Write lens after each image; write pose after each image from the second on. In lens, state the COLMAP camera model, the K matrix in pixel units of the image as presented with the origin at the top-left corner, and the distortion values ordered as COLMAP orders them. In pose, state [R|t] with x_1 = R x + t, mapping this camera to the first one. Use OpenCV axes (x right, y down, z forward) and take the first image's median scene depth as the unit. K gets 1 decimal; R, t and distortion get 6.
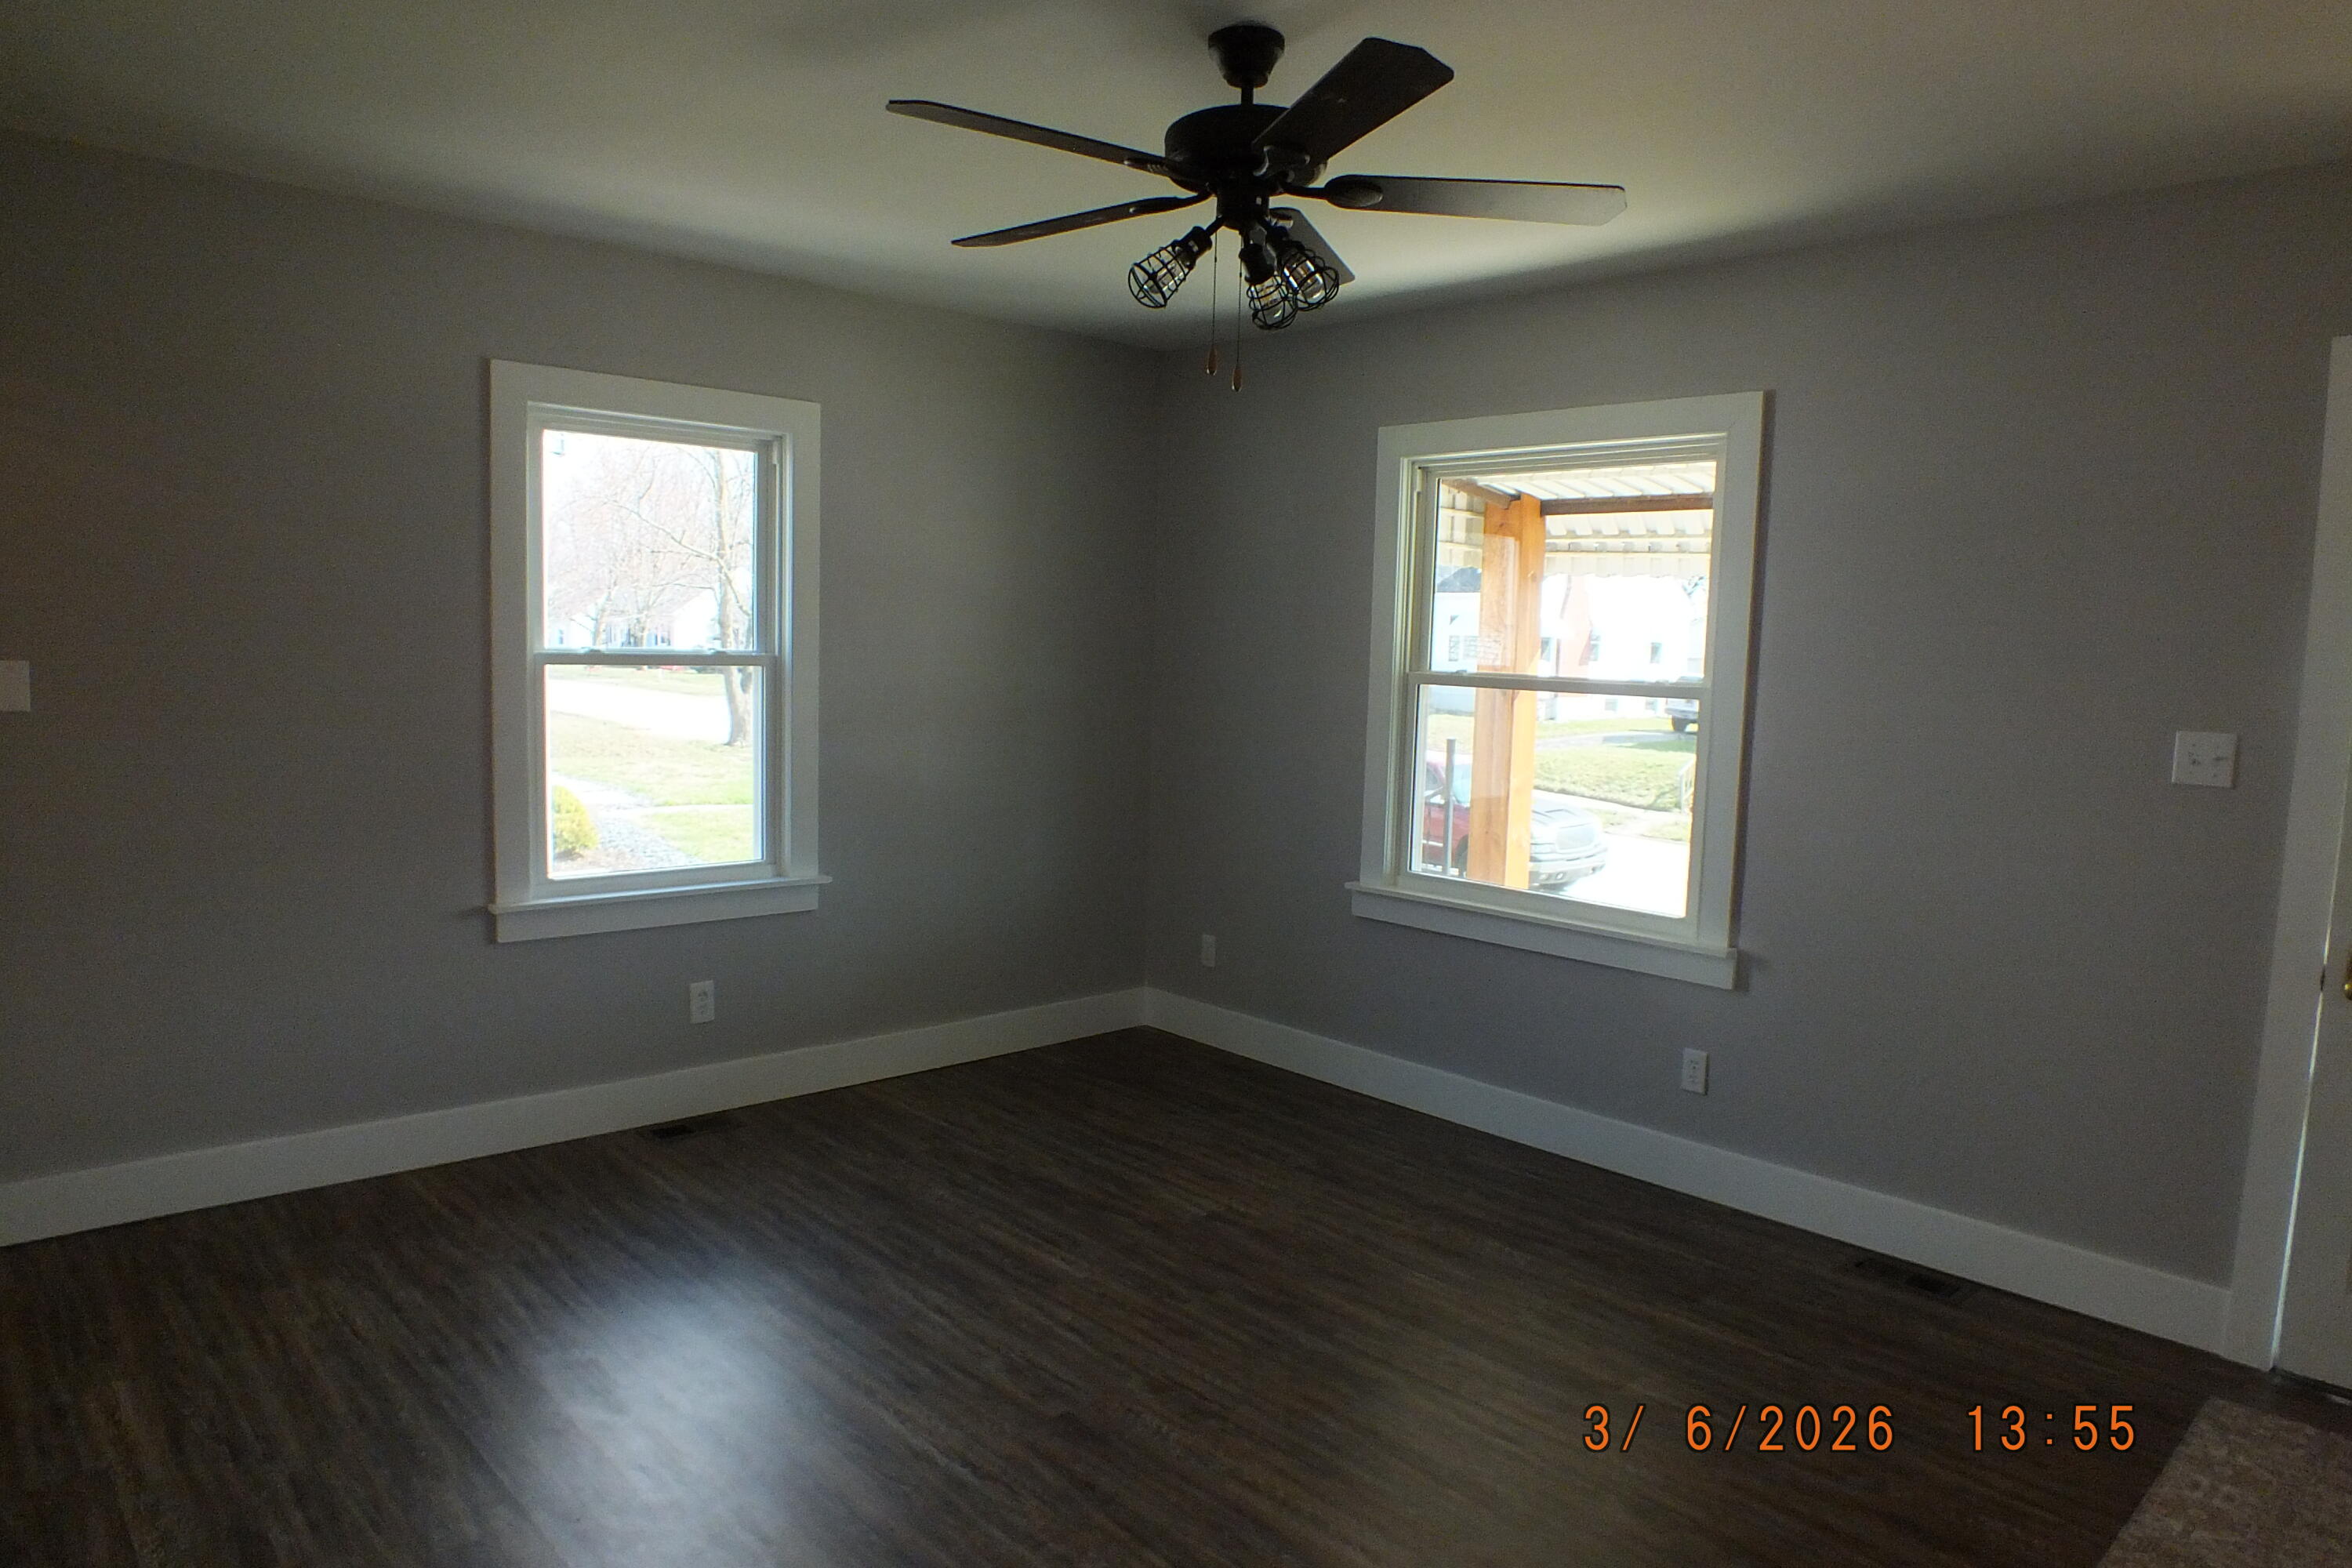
lens RADIAL K [[1505.8, 0, 1185.2], [0, 1505.8, 795.6], [0, 0, 1]] dist [-0.067274, 0.013994]
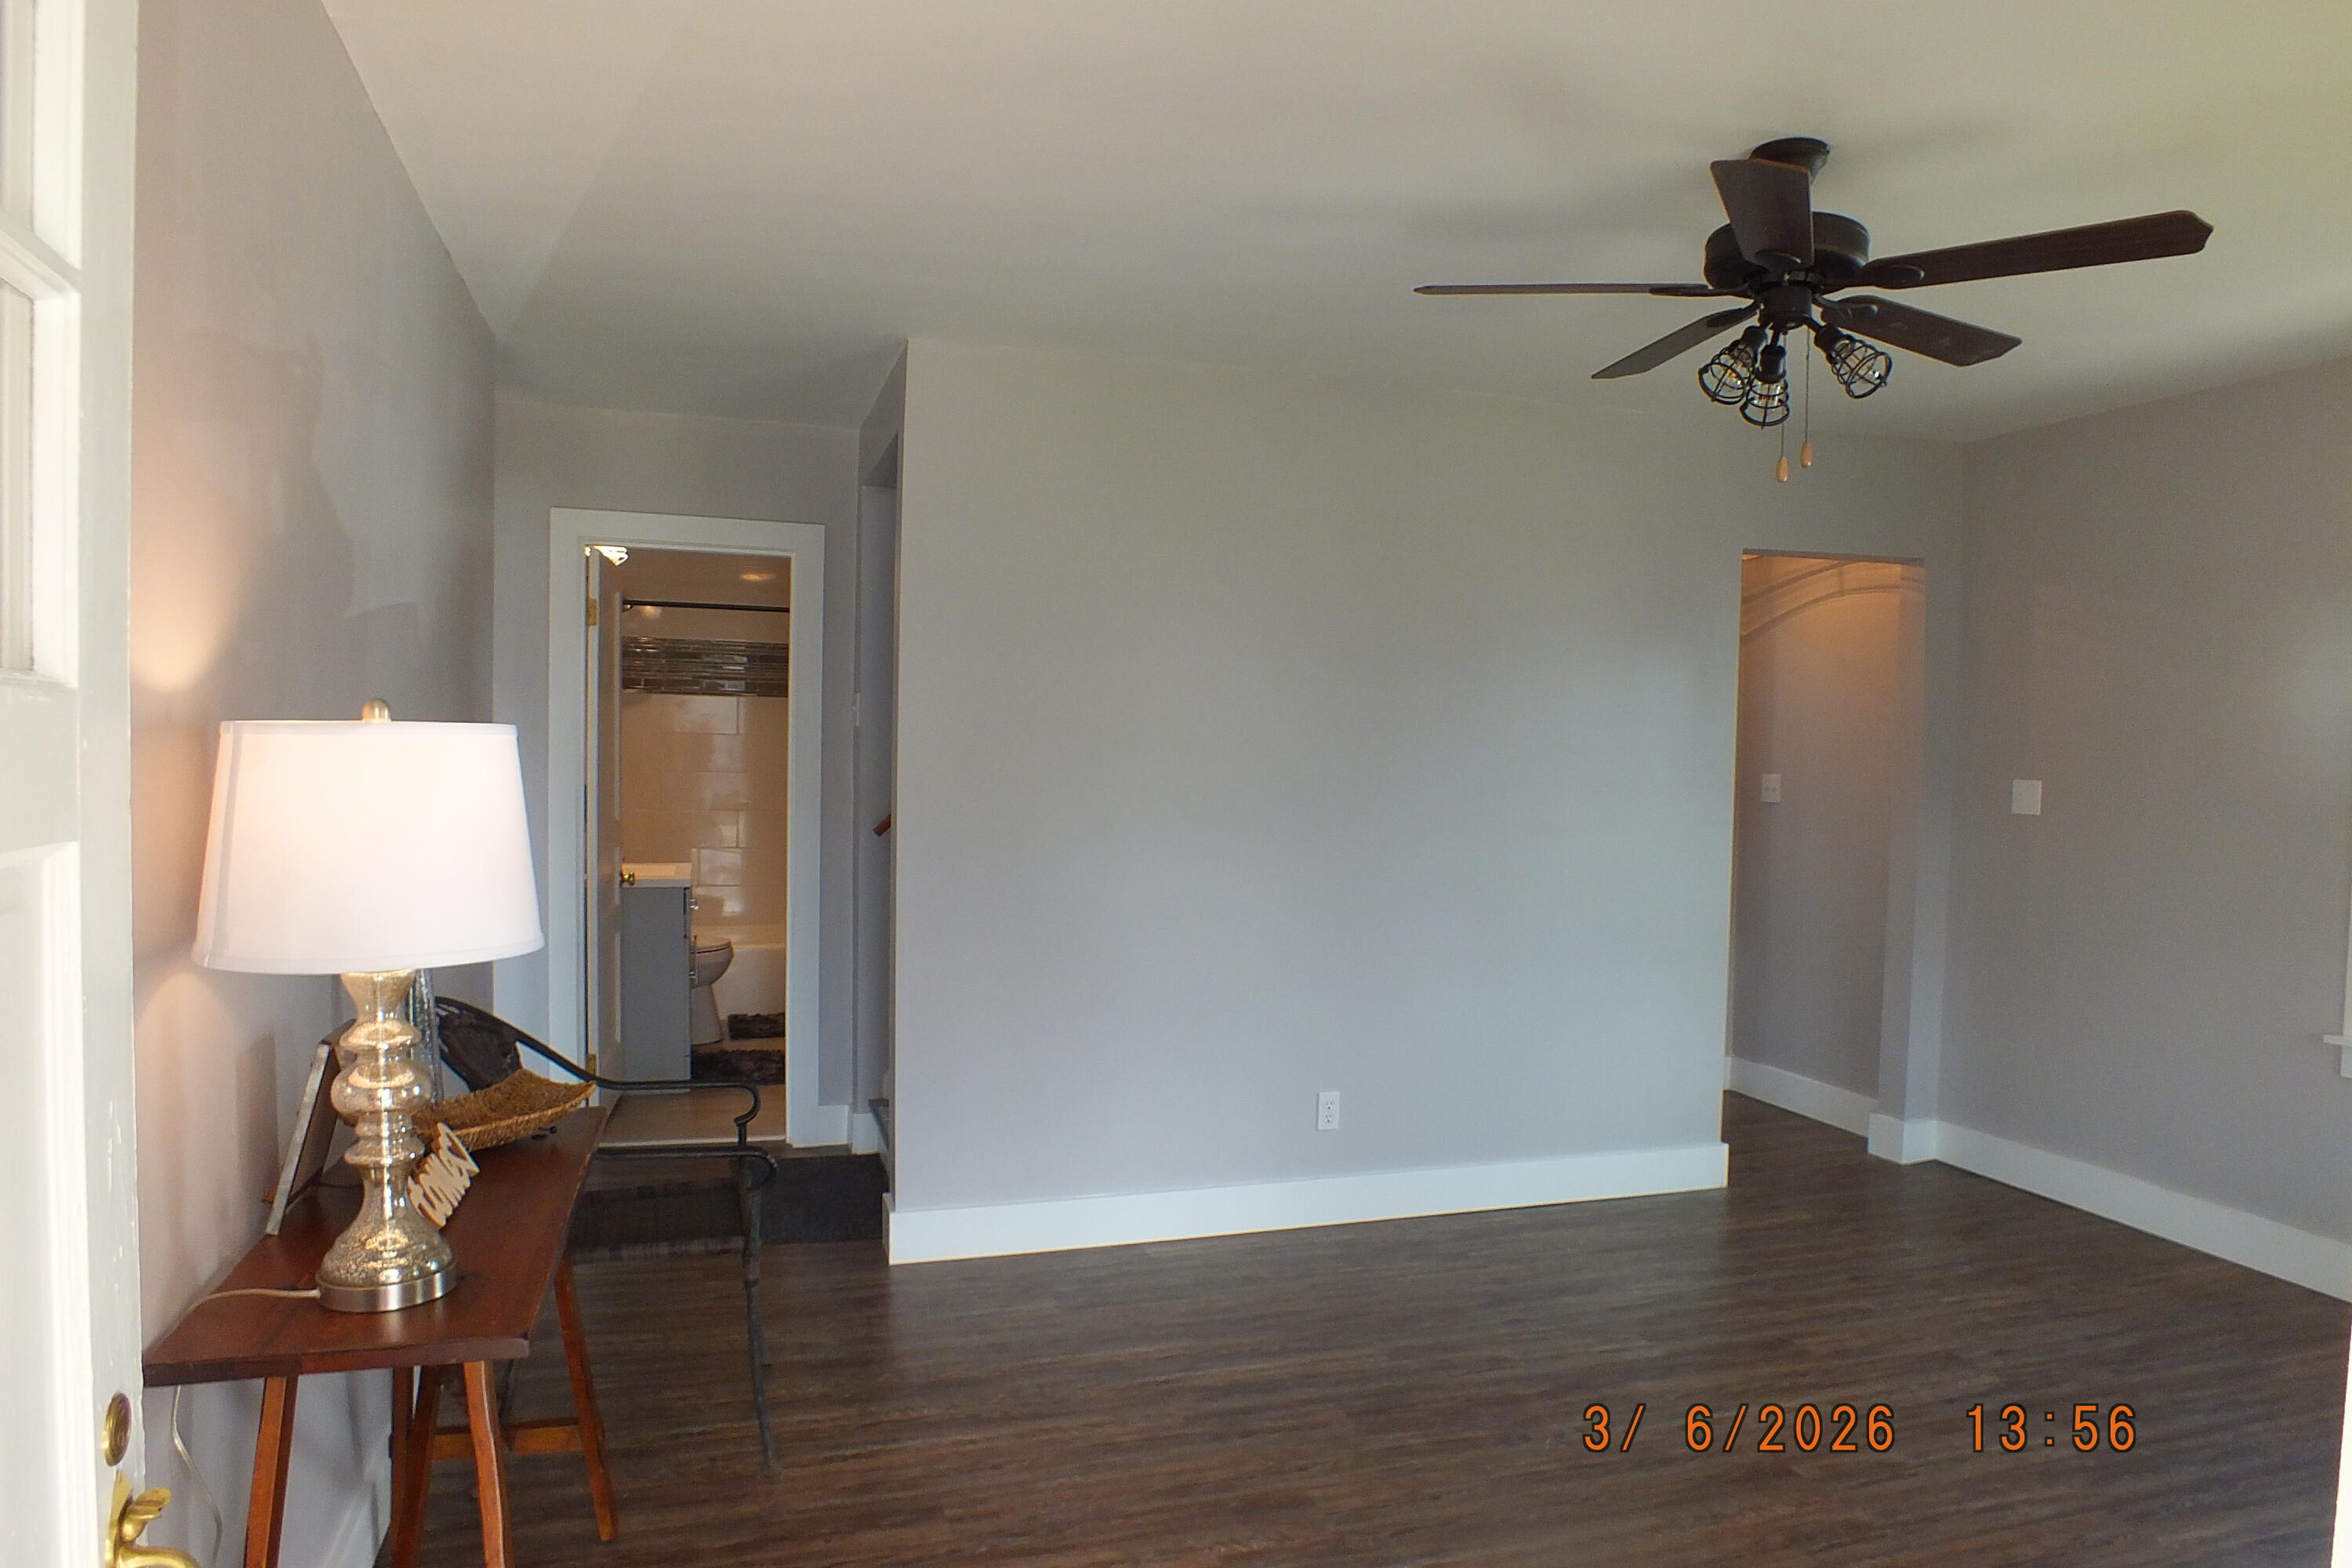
lens RADIAL K [[1505.8, 0, 1185.2], [0, 1505.8, 795.6], [0, 0, 1]] dist [-0.067274, 0.013994]
pose [[-0.422936, -0.009713, -0.906108, 0.824822], [-0.127809, 0.990586, 0.049037, -0.037906], [0.897101, 0.136548, -0.420195, 0.789544]]
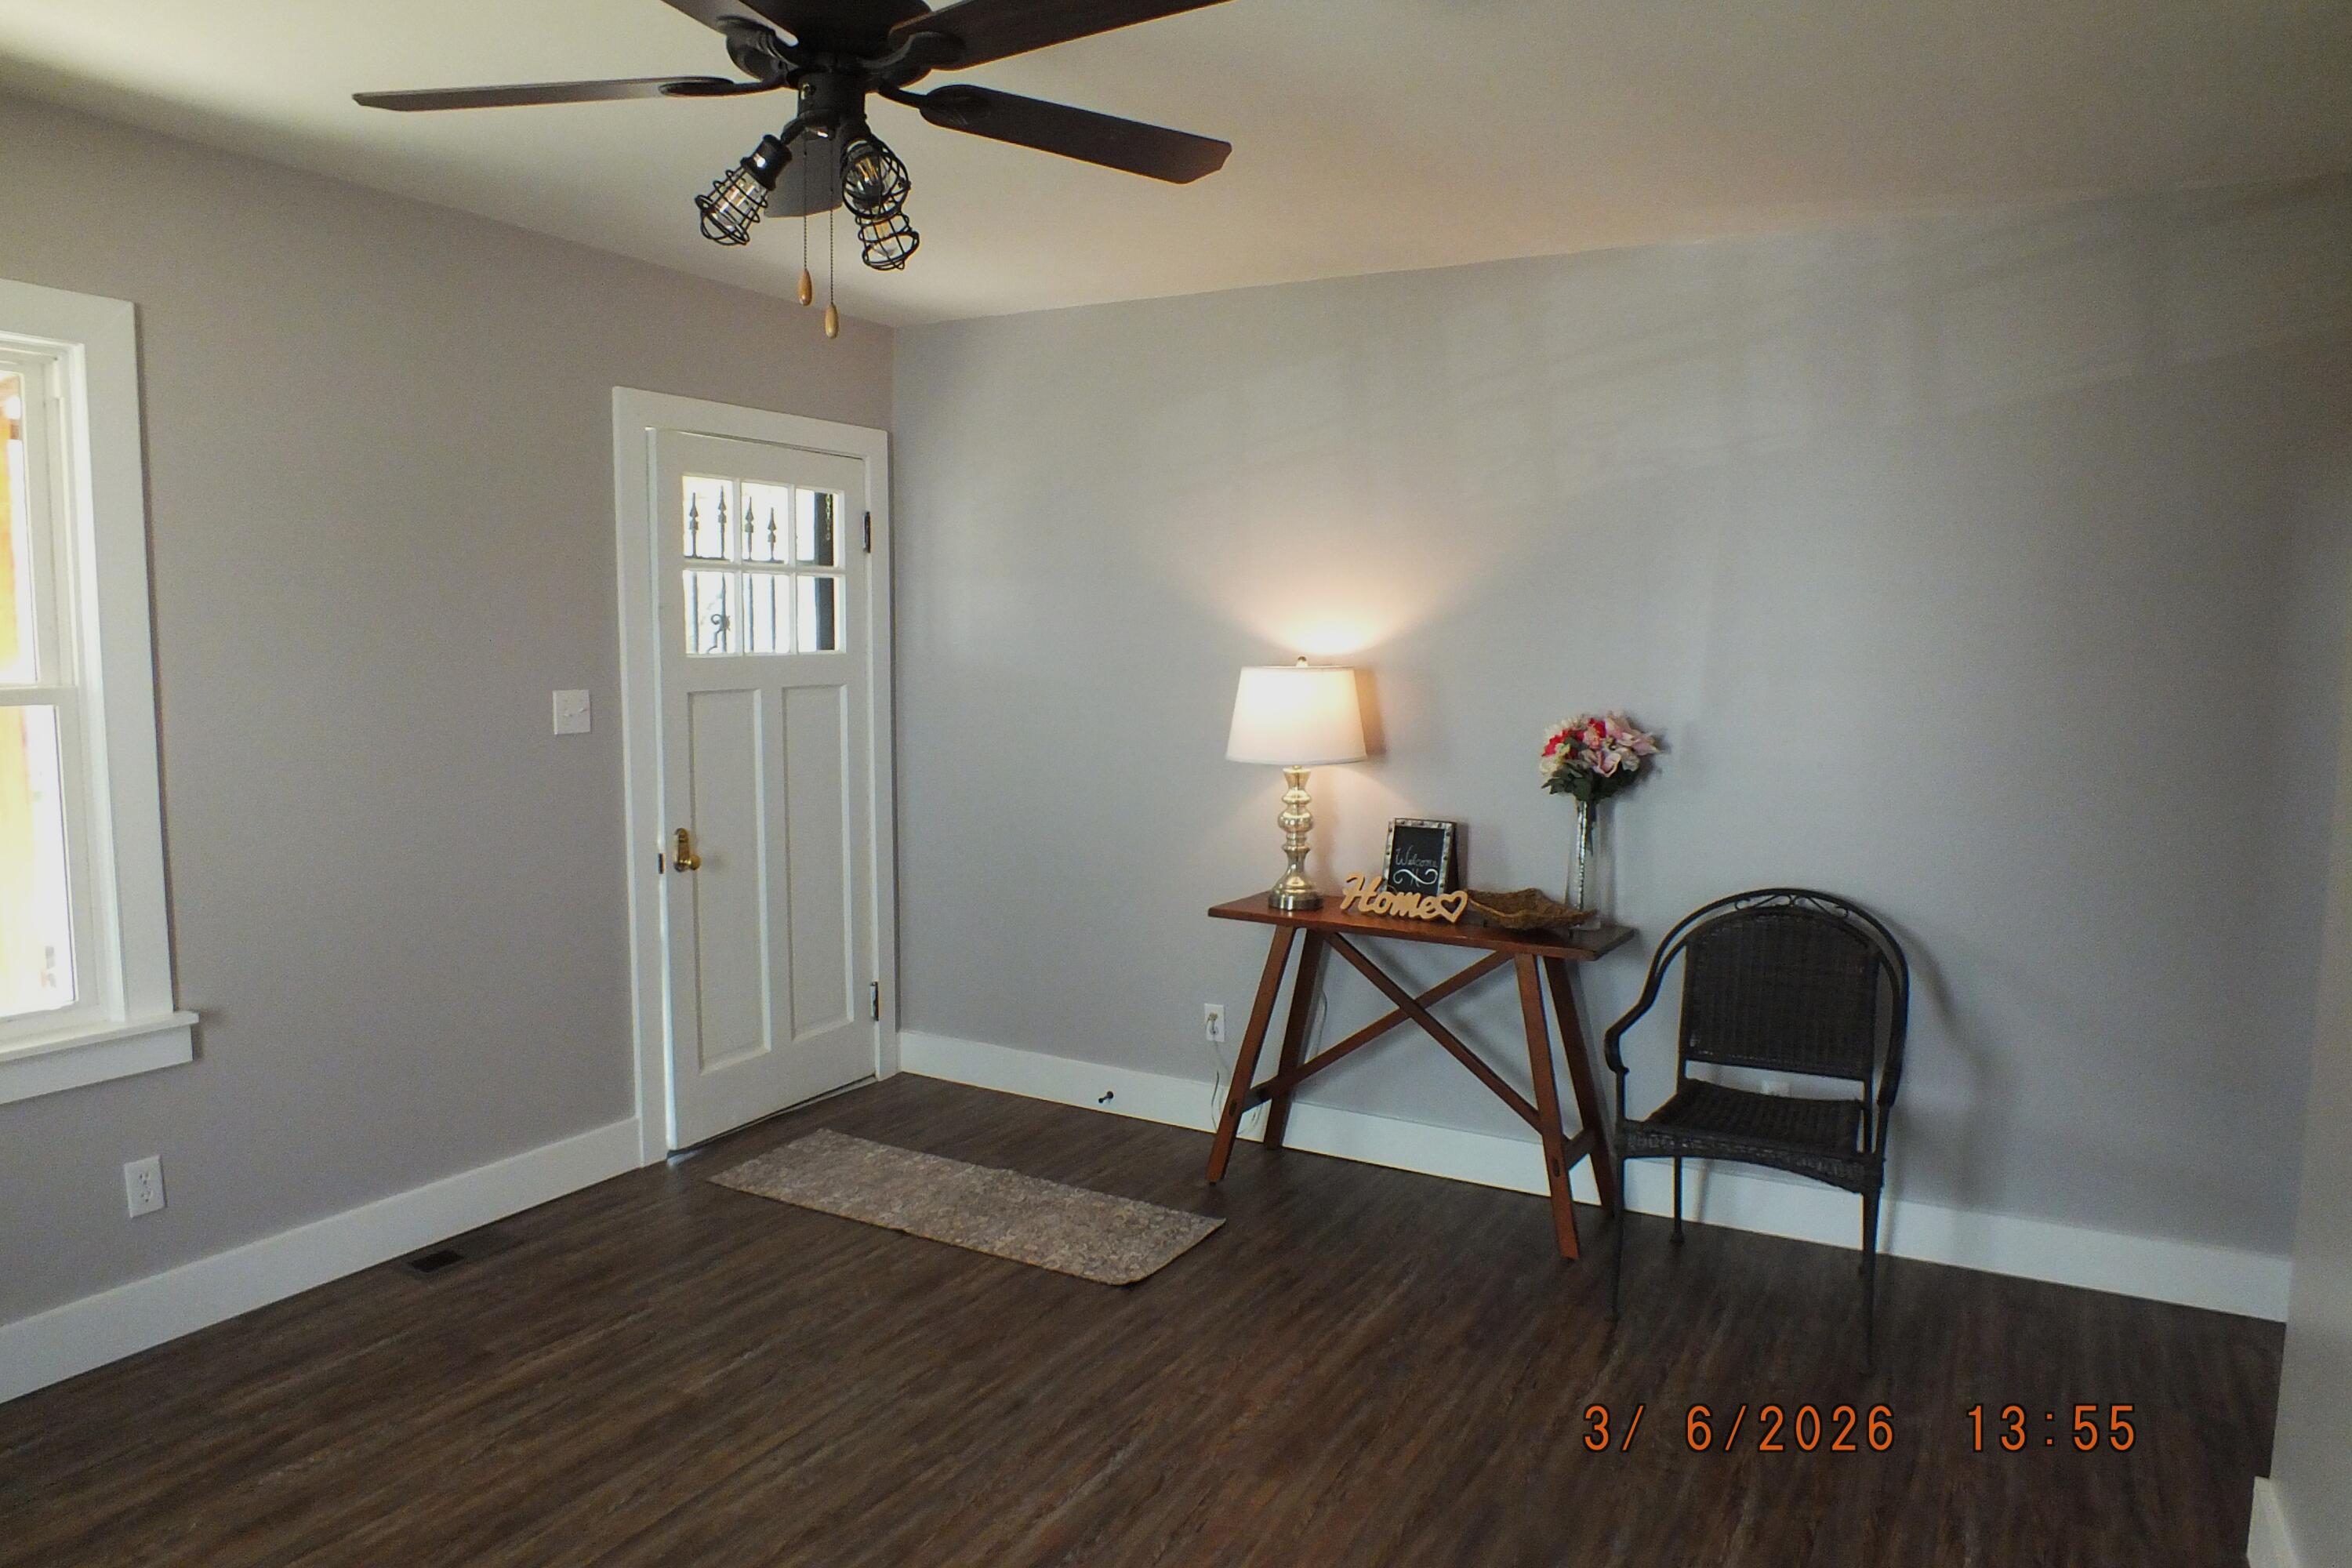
lens RADIAL K [[1522.0, 0, 1166.5], [0, 1522.0, 766.0], [0, 0, 1]] dist [-0.071016, 0.032154]
pose [[-0.296750, -0.112887, 0.948259, -0.582543], [0.088193, 0.985505, 0.144920, -0.106481], [-0.950874, 0.126635, -0.282493, 0.784613]]
